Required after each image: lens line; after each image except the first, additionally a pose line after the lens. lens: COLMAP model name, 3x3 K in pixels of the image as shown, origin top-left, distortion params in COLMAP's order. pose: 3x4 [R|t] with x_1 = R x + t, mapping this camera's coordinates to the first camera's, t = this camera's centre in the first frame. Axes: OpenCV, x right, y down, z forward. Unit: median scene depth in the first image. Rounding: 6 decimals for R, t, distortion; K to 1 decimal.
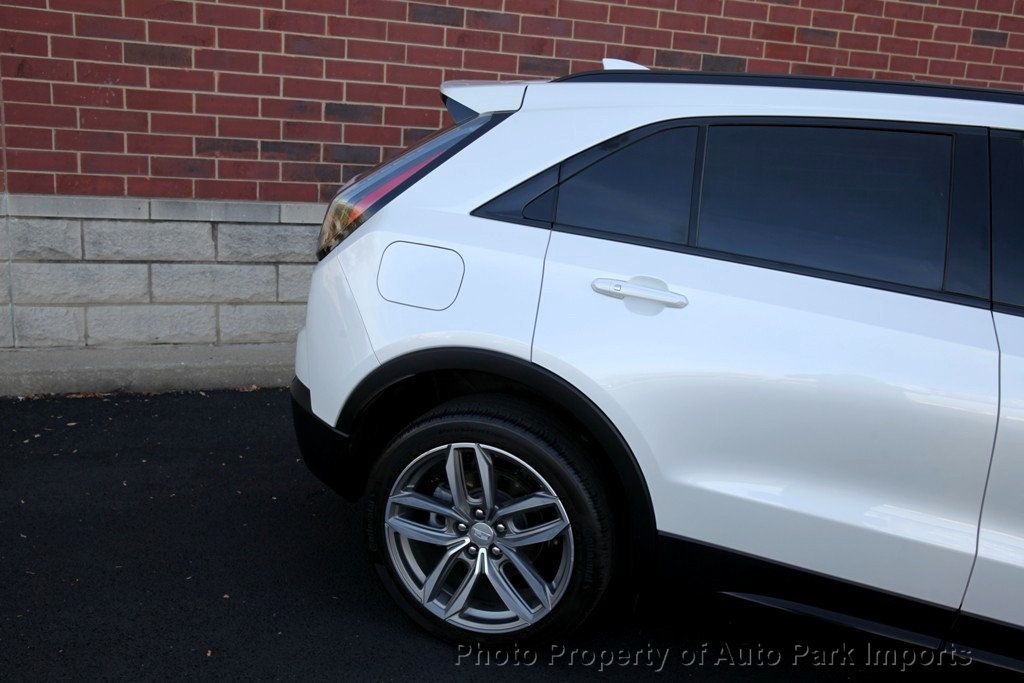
lens RADIAL K [[1012.4, 0, 512.0], [0, 1012.4, 341.5], [0, 0, 1]] dist [-0.010380, 0.038496]
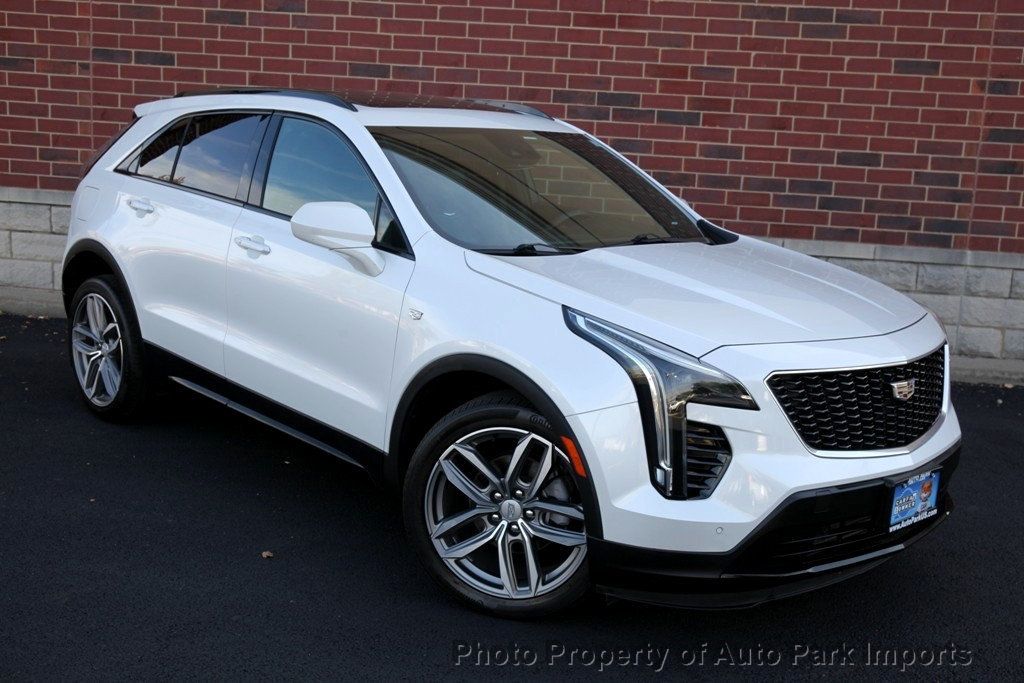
lens RADIAL K [[1164.3, 0, 512.0], [0, 1164.3, 341.5], [0, 0, 1]] dist [0.001559, 0.061339]
pose [[0.890478, 0.054954, -0.451696, 0.903179], [-0.100049, 0.992034, -0.076546, 0.154670], [0.443891, 0.113354, 0.888882, -0.296076]]
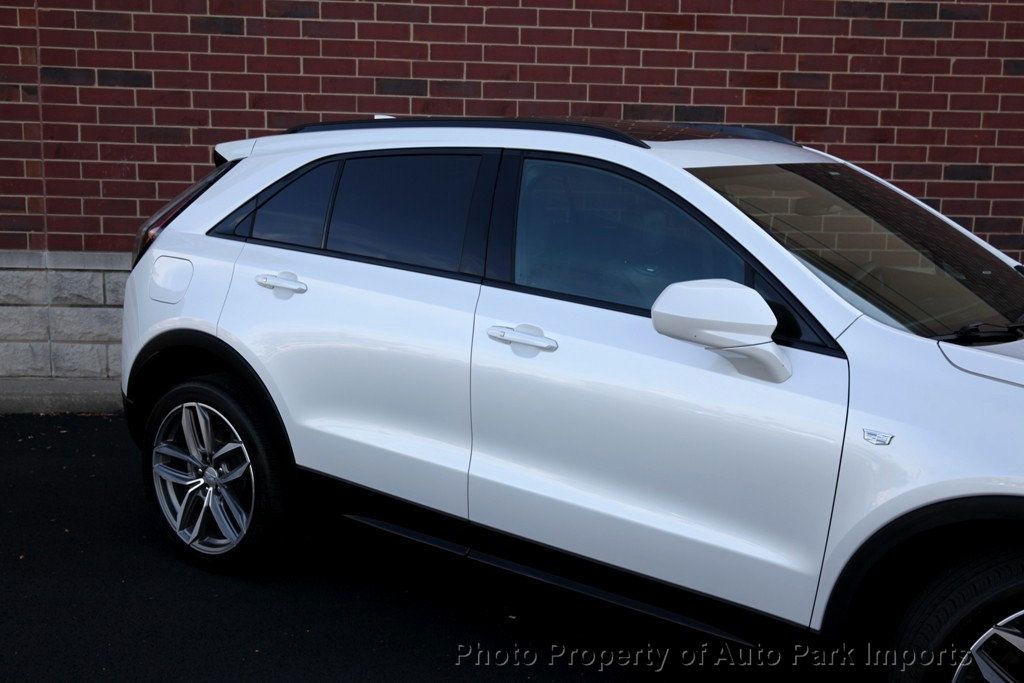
lens RADIAL K [[1203.0, 0, 512.0], [0, 1203.0, 341.5], [0, 0, 1]] dist [0.013441, 0.061268]
pose [[0.955760, -0.006877, -0.294066, 0.473618], [-0.023060, 0.994898, -0.098216, 0.095190], [0.293241, 0.100652, 0.950725, -0.226476]]
